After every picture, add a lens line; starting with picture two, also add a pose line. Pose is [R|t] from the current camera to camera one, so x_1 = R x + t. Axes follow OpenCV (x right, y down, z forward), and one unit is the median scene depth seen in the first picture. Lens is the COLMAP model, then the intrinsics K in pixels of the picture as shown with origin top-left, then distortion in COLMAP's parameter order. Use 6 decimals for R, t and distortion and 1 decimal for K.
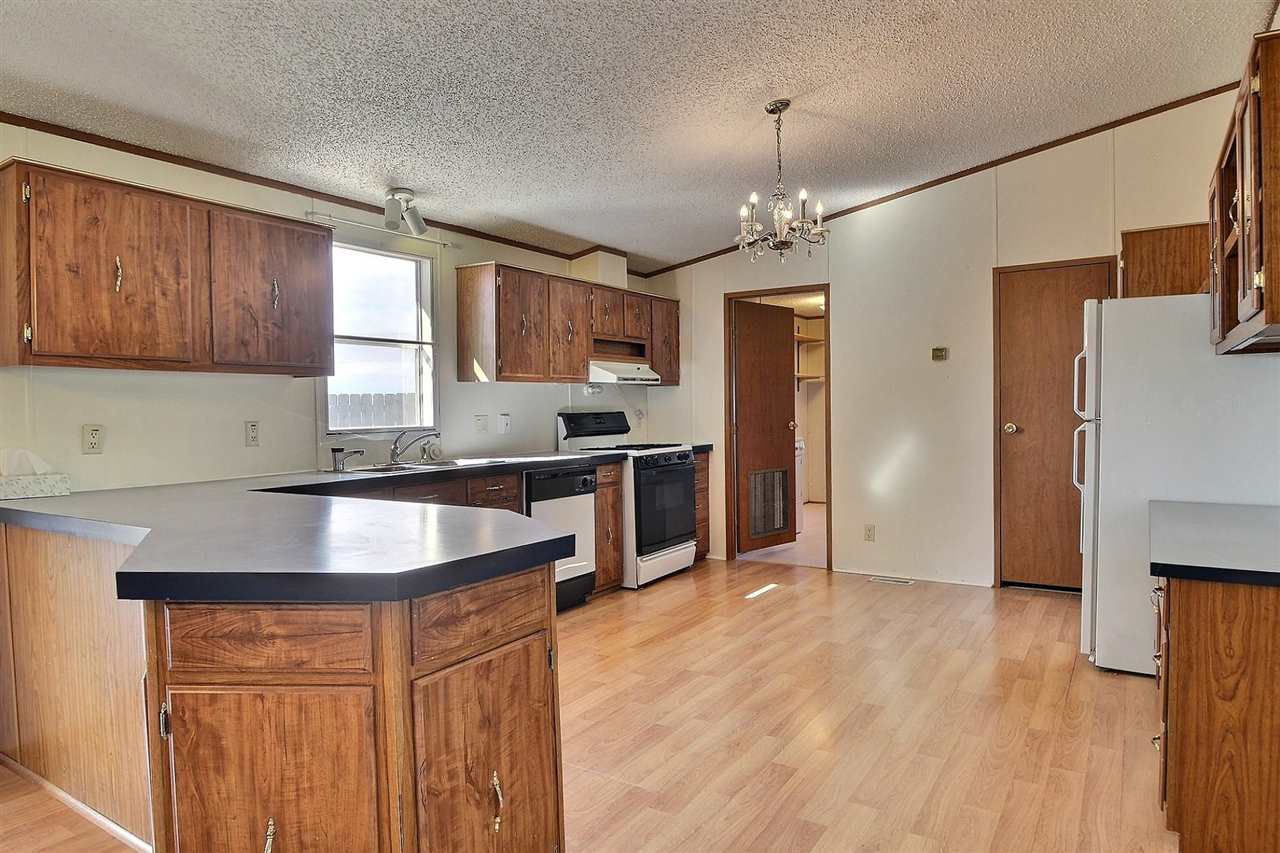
lens RADIAL K [[770.6, 0, 634.7], [0, 770.6, 423.4], [0, 0, 1]] dist [-0.002453, -0.001041]
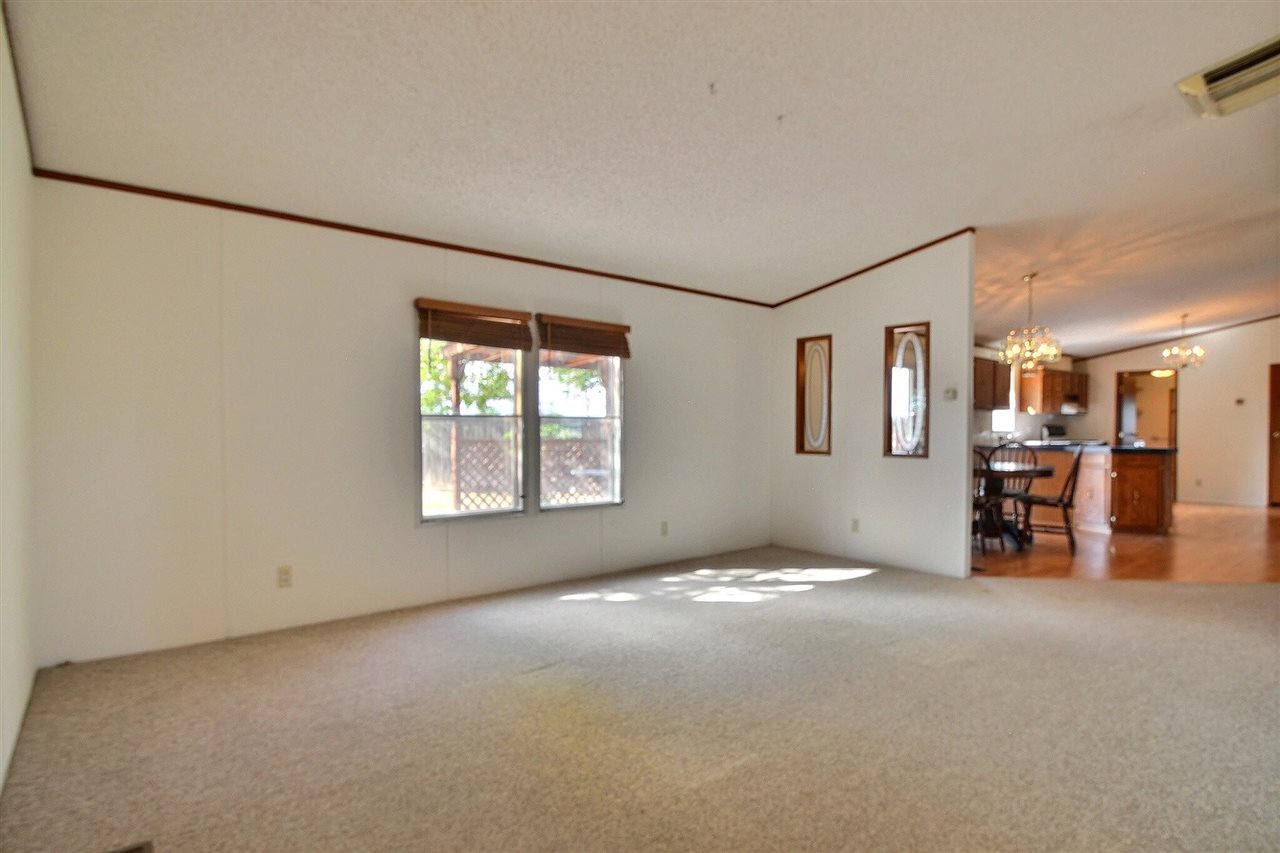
lens RADIAL K [[693.8, 0, 642.8], [0, 693.8, 438.3], [0, 0, 1]] dist [-0.001408, -0.001275]
pose [[0.963989, 0.018791, -0.265276, -1.004601], [-0.019463, 0.999811, 0.000097, 0.066604], [0.265228, 0.005070, 0.964172, -1.898409]]
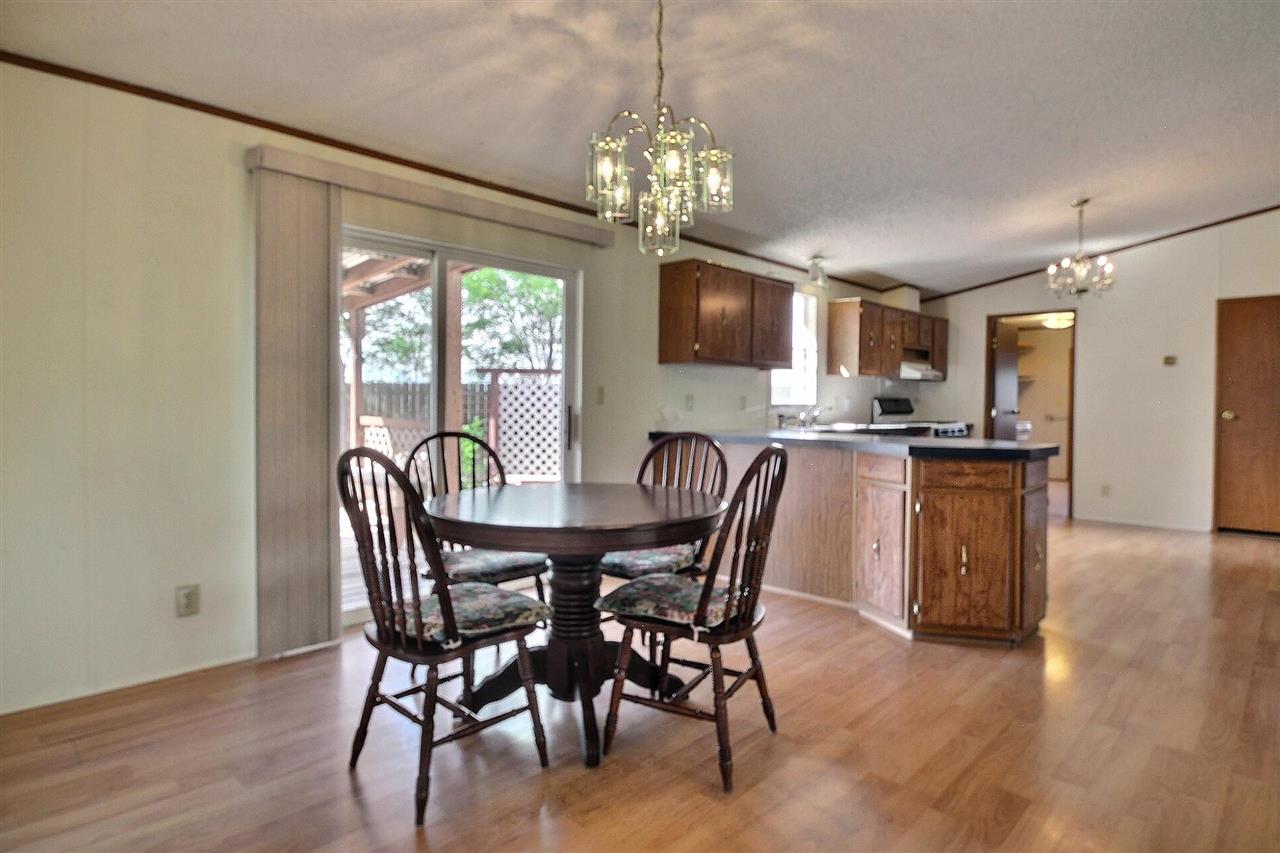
lens RADIAL K [[693.8, 0, 643.1], [0, 693.8, 417.3], [0, 0, 1]] dist [-0.001408, -0.001275]
pose [[0.982904, 0.027025, -0.182122, -0.408127], [-0.026522, 0.999635, 0.005198, 0.039107], [0.182196, -0.000279, 0.983262, -0.527167]]
